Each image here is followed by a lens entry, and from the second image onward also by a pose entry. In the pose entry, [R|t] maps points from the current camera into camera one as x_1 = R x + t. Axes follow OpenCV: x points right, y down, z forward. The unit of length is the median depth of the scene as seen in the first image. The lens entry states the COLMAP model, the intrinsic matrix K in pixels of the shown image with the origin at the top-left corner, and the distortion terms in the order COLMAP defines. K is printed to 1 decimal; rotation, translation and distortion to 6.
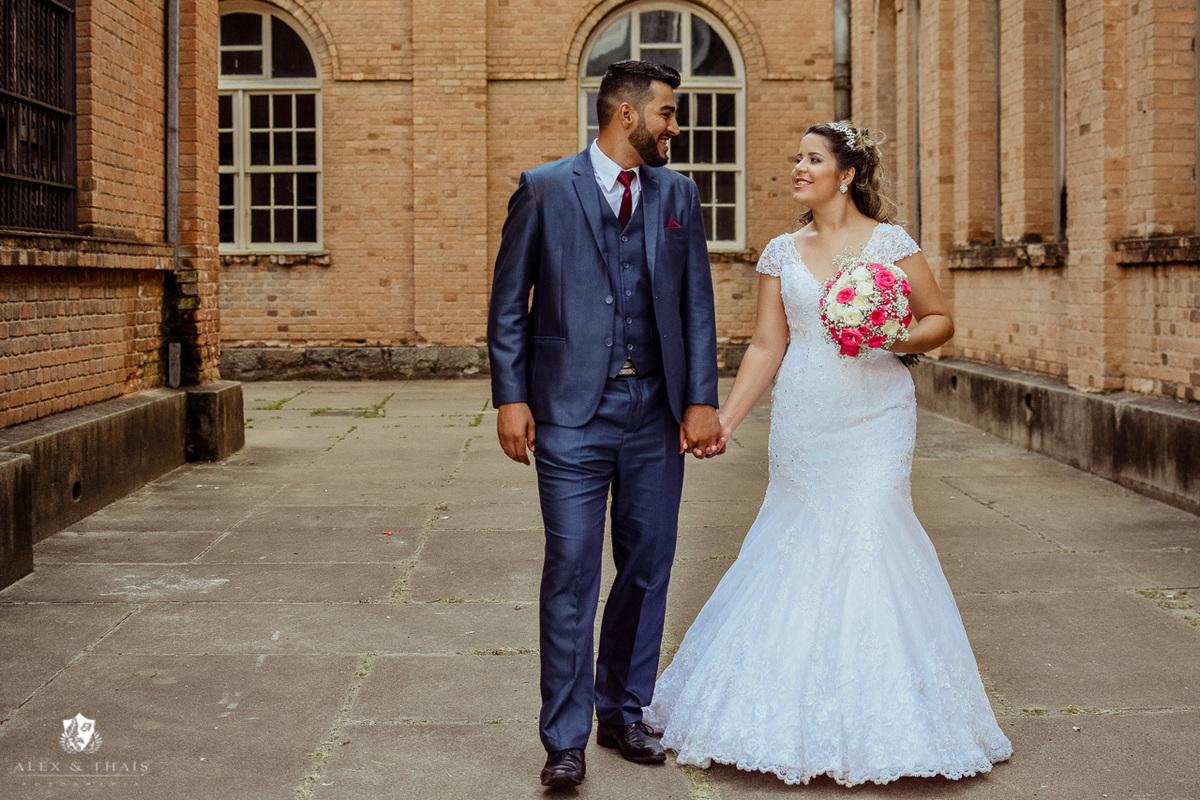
lens RADIAL K [[1789.2, 0, 599.3], [0, 1789.2, 372.9], [0, 0, 1]] dist [-0.162633, 0.123995]
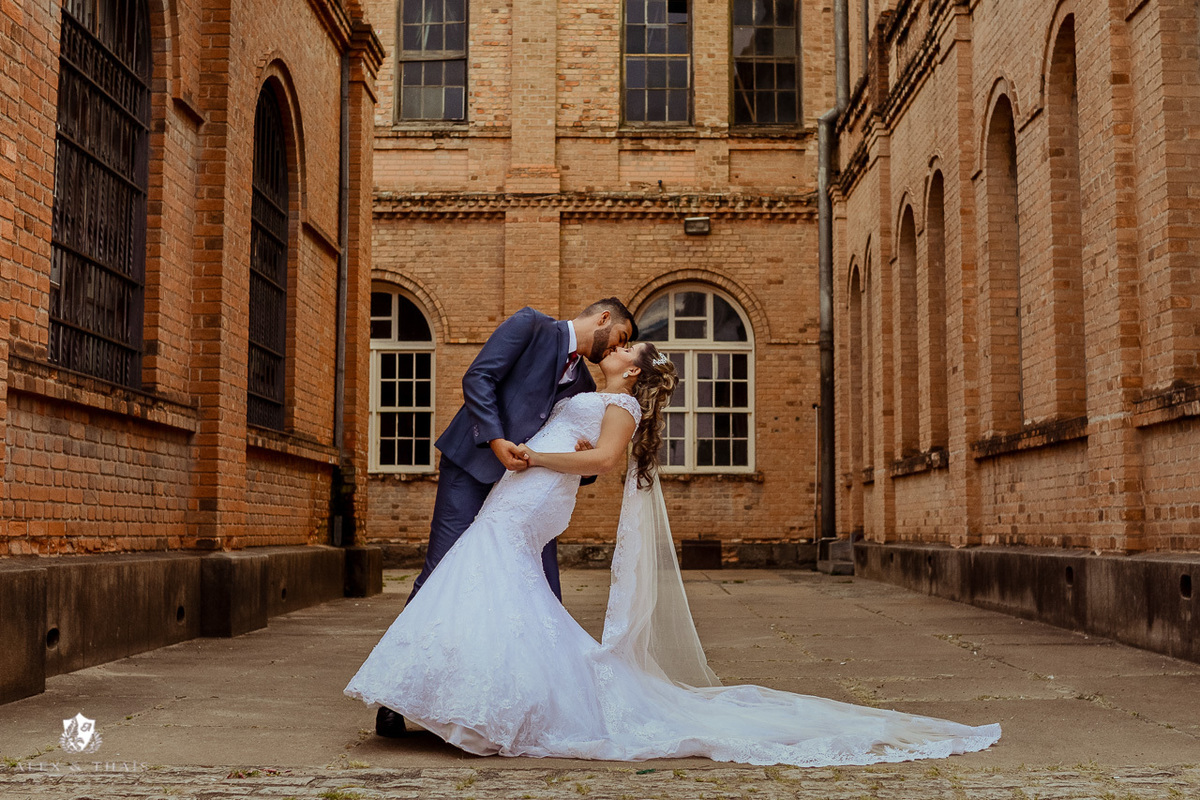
lens RADIAL K [[1597.4, 0, 600.0], [0, 1597.4, 400.0], [0, 0, 1]] dist [-0.140343, 0.066238]
pose [[0.999062, 0.002824, -0.043212, 0.024683], [-0.008538, 0.991132, -0.132606, 0.046254], [0.042455, 0.132850, 0.990226, -0.230014]]
